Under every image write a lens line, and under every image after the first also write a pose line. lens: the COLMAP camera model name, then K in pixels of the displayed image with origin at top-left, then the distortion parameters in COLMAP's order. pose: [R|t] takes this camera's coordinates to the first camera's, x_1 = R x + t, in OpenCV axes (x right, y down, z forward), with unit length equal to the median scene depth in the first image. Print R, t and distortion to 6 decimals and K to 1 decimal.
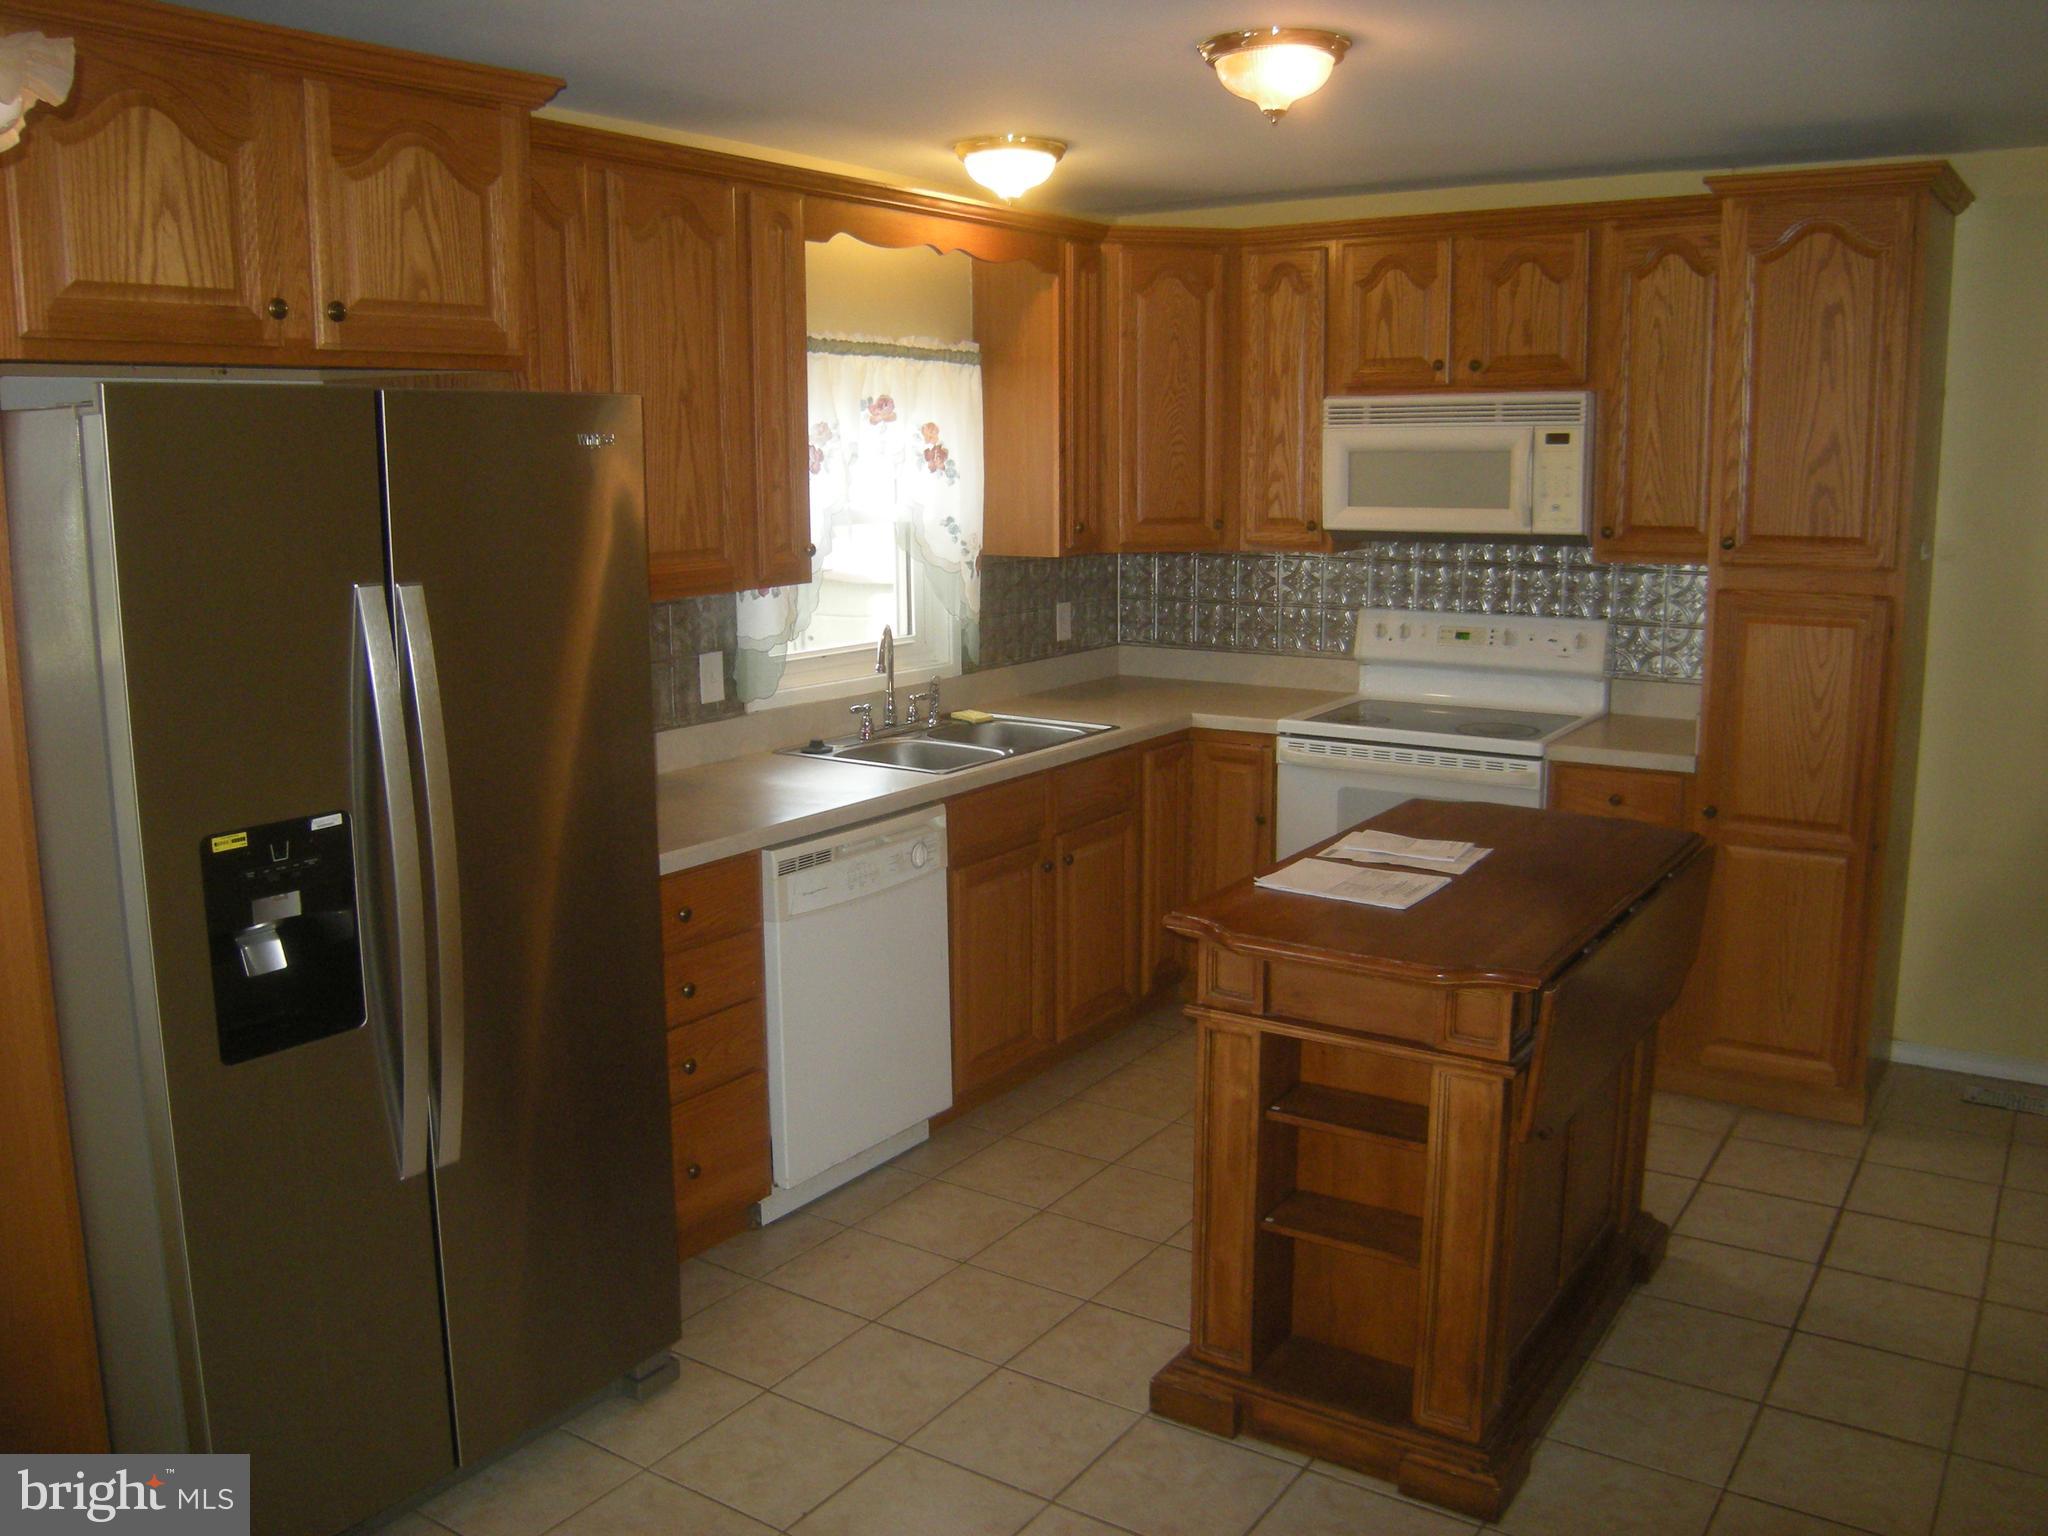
lens RADIAL K [[1731.4, 0, 1017.5], [0, 1731.4, 758.3], [0, 0, 1]] dist [-0.123025, 0.069231]
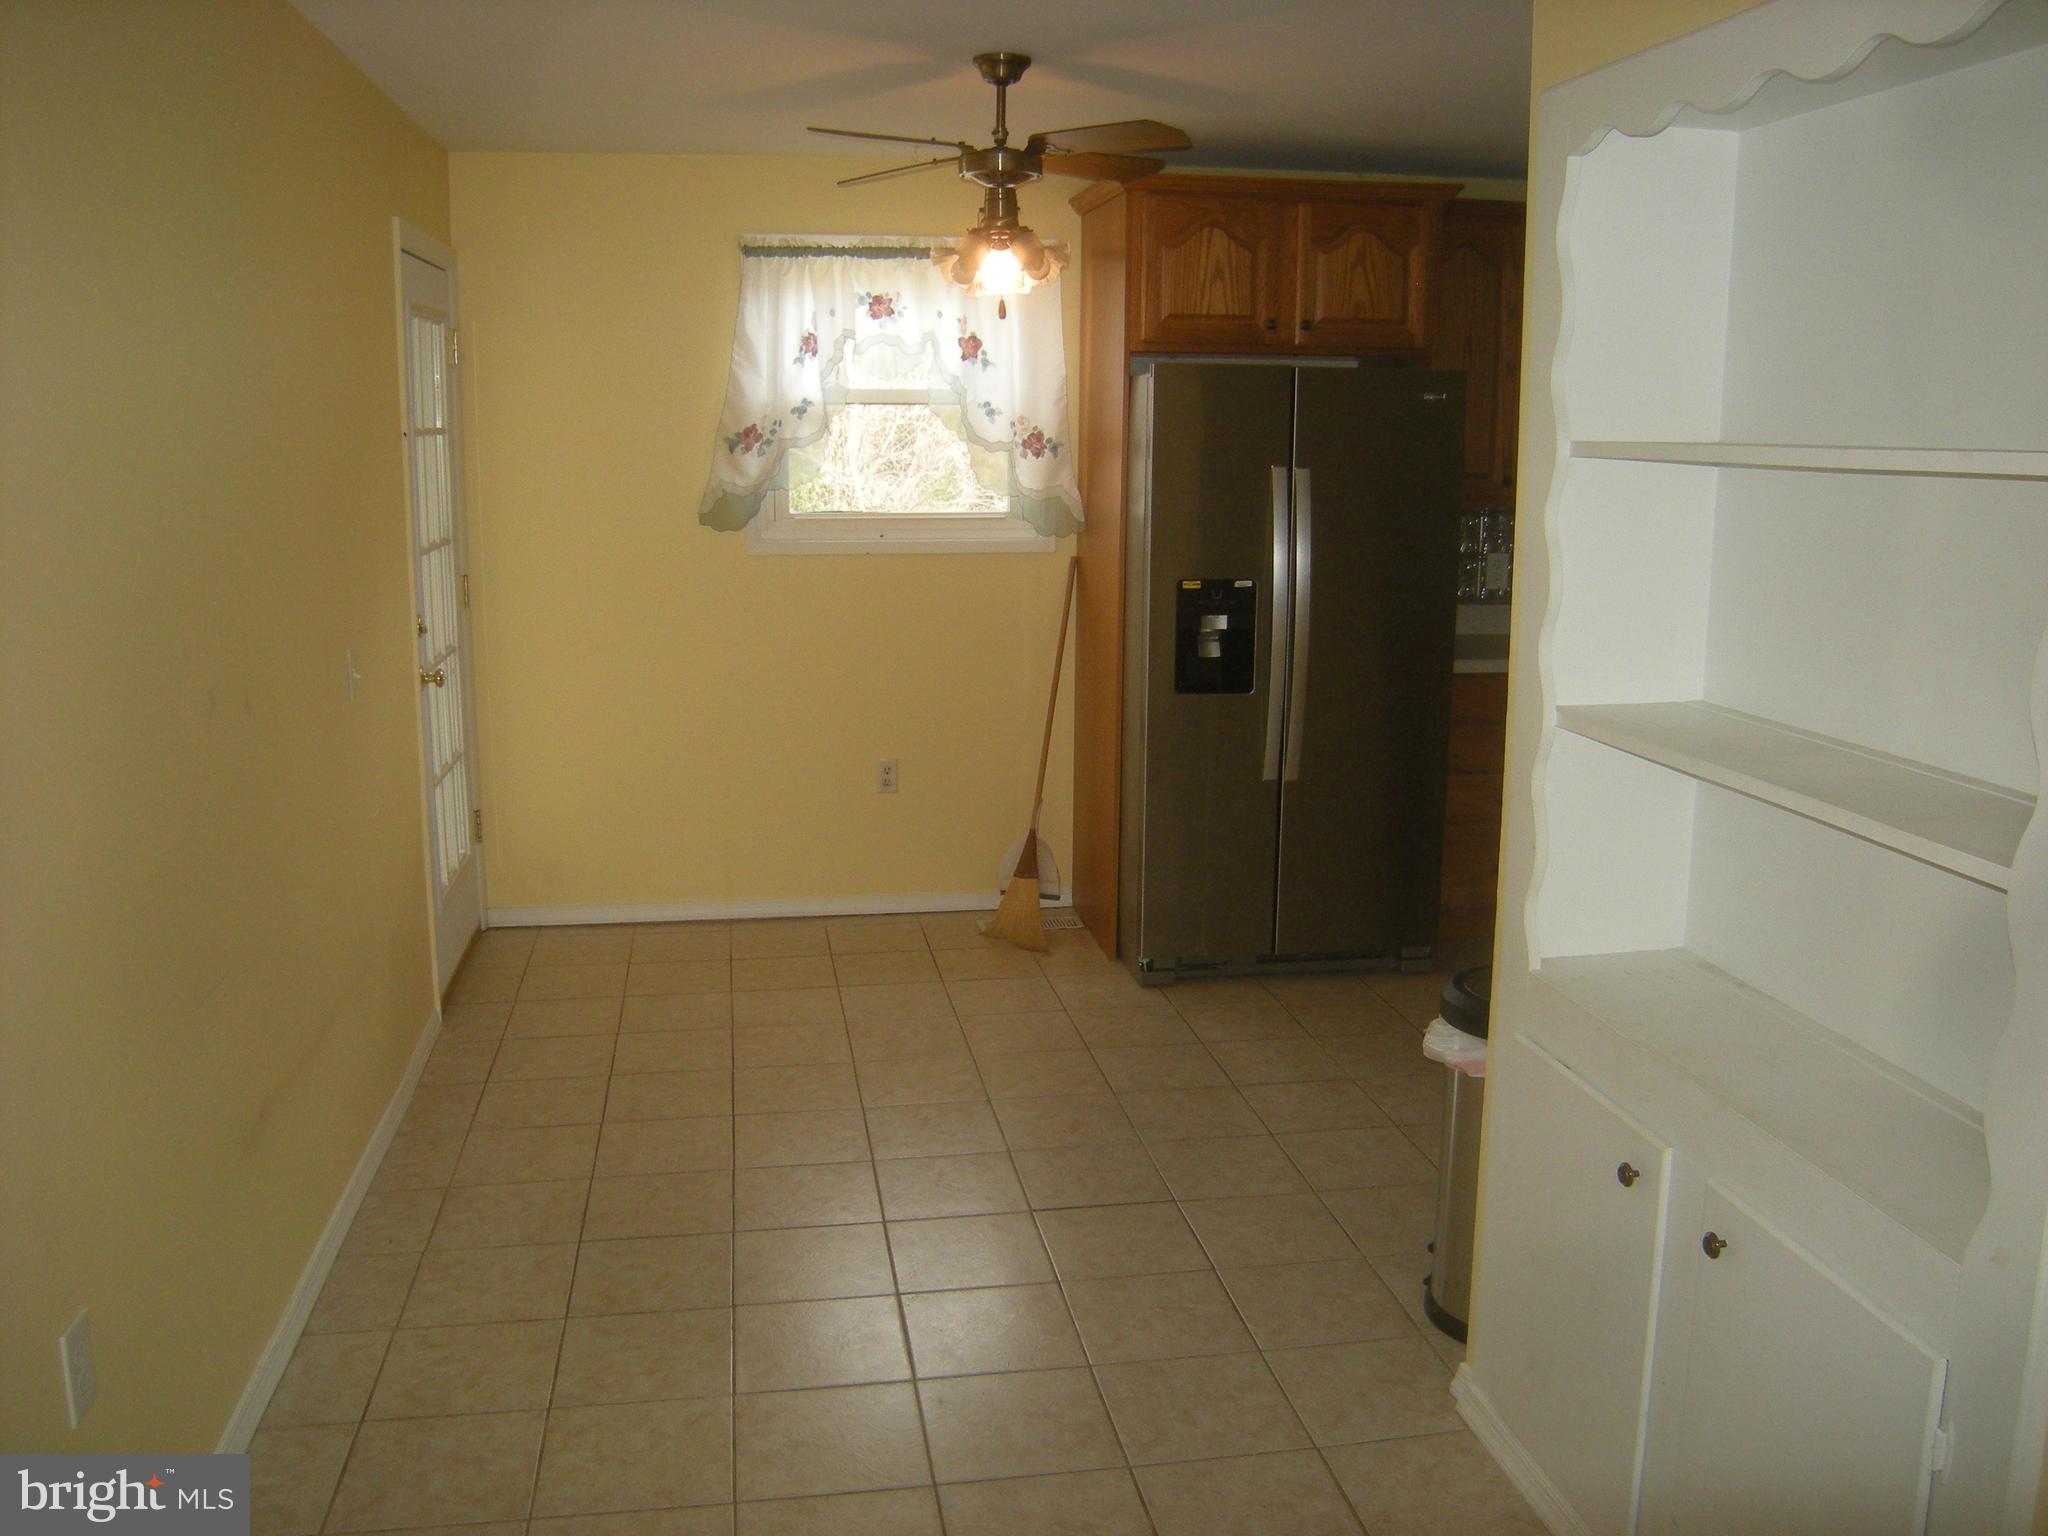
lens RADIAL K [[1731.4, 0, 1026.9], [0, 1731.4, 766.4], [0, 0, 1]] dist [-0.123025, 0.069231]
pose [[0.702921, 0.151927, -0.694852, 0.813007], [-0.136204, 0.987594, 0.078148, 0.119185], [0.698105, 0.039710, 0.714894, -0.586762]]
